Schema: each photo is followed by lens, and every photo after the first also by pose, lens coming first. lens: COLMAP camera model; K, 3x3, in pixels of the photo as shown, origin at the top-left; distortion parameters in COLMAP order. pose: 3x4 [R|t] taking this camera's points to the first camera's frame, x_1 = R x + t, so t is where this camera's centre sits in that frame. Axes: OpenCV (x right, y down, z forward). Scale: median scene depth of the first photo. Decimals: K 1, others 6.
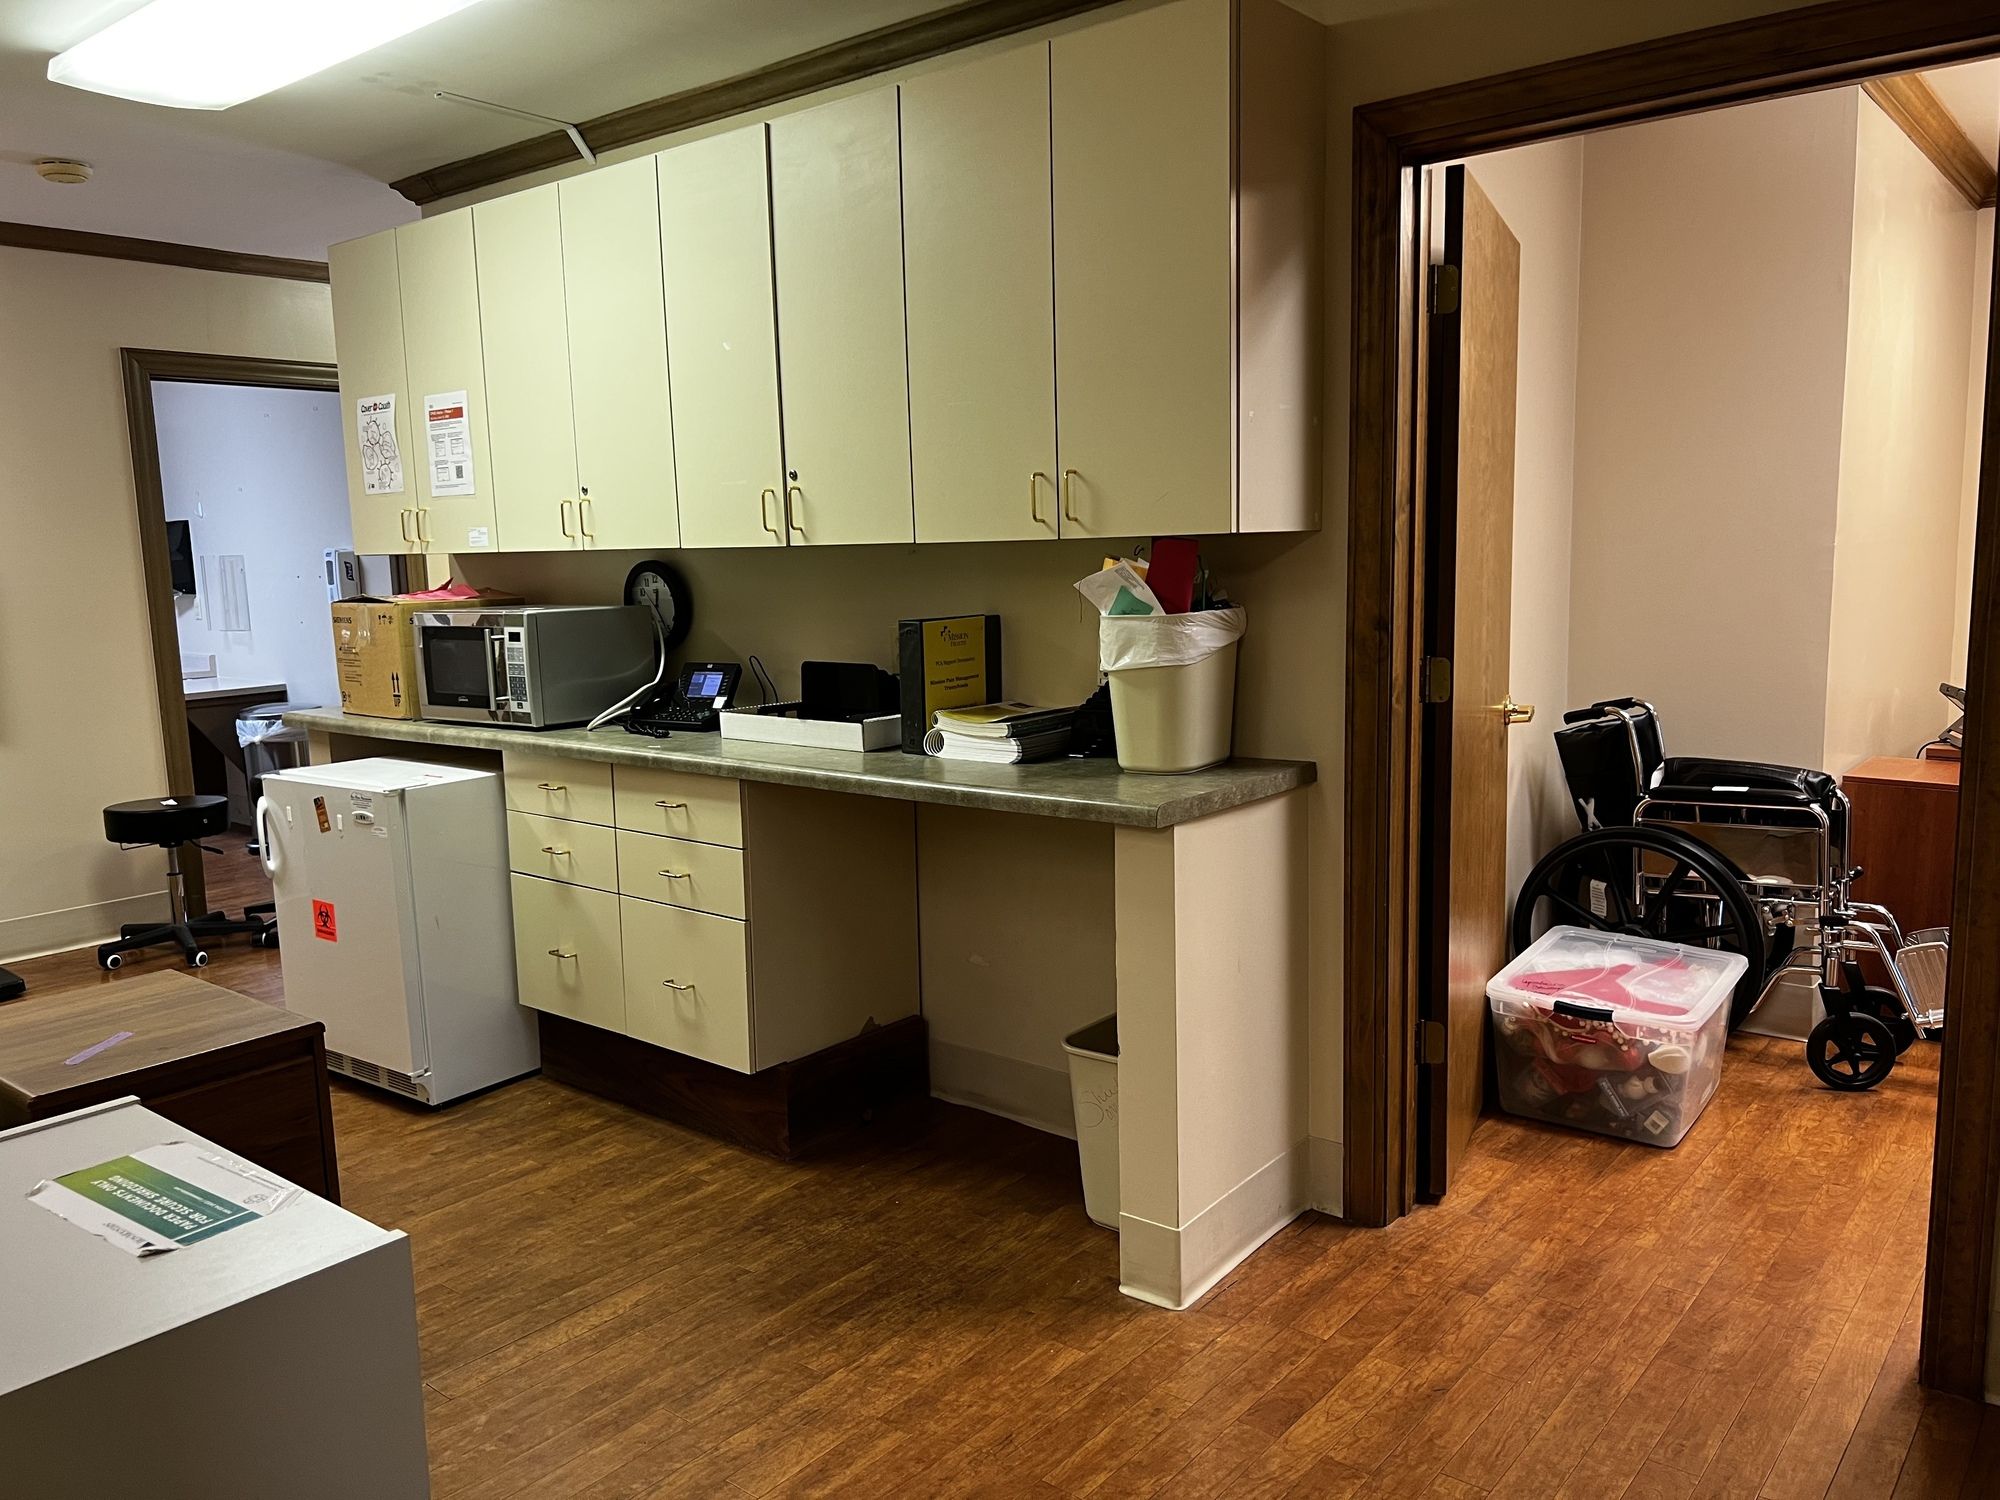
lens RADIAL K [[1520.0, 0, 994.3], [0, 1520.0, 756.1], [0, 0, 1]] dist [0.057298, -0.054001]
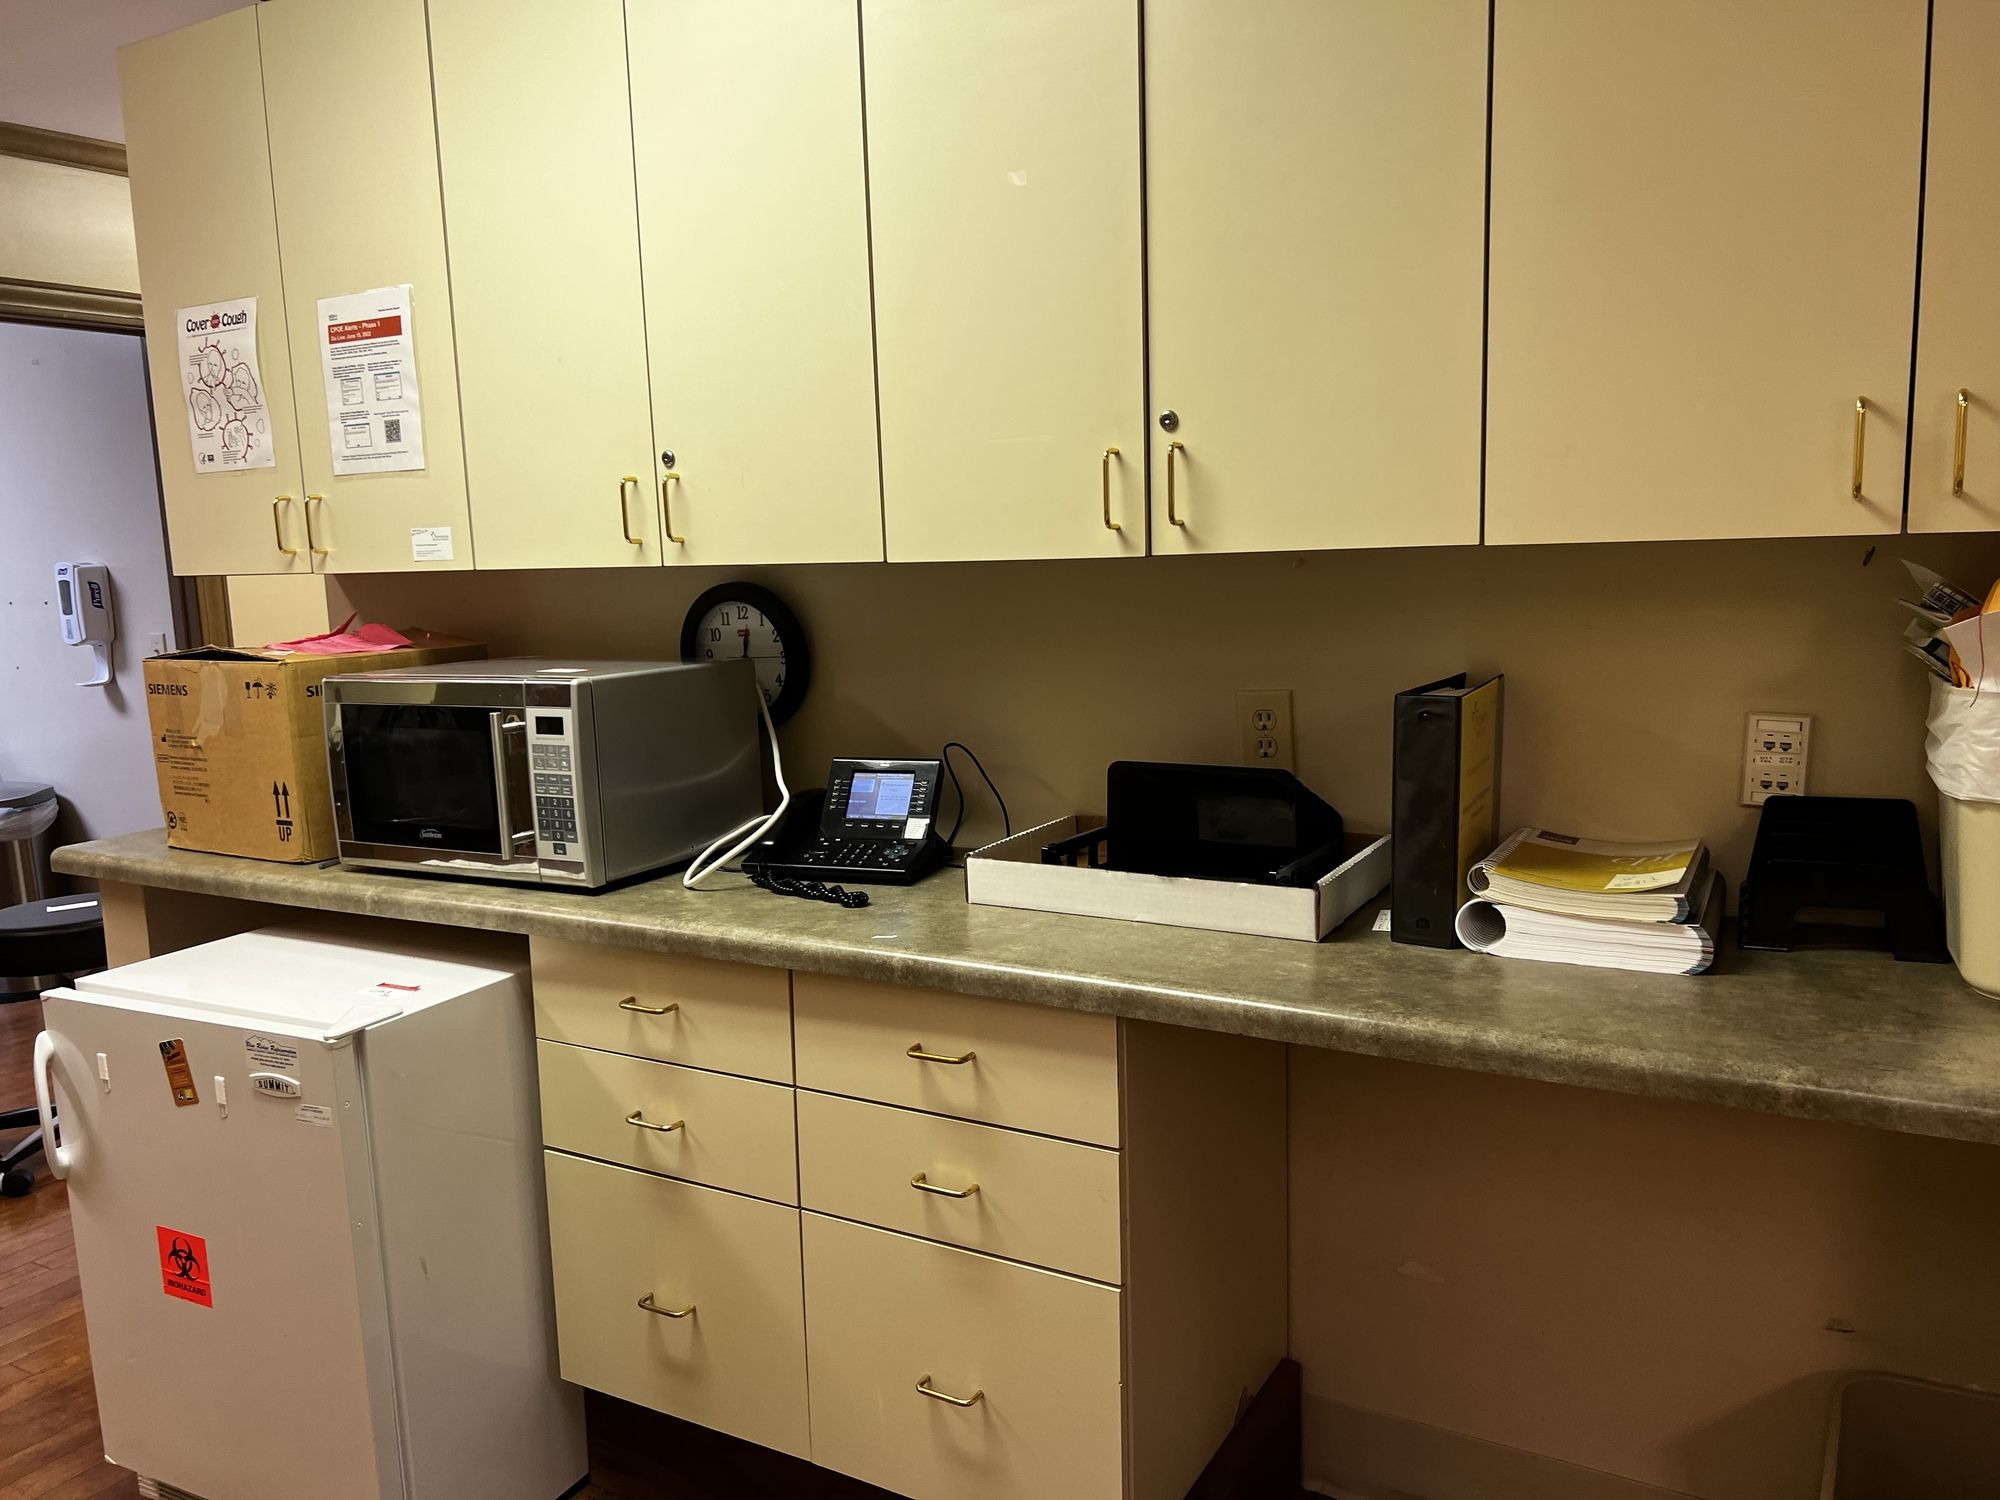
lens RADIAL K [[1520.0, 0, 995.9], [0, 1520.0, 759.8], [0, 0, 1]] dist [0.057298, -0.054001]
pose [[0.984957, -0.029458, 0.170270, -0.248210], [0.029819, 0.999555, 0.000440, -0.060714], [-0.170207, 0.004643, 0.985397, 0.430389]]
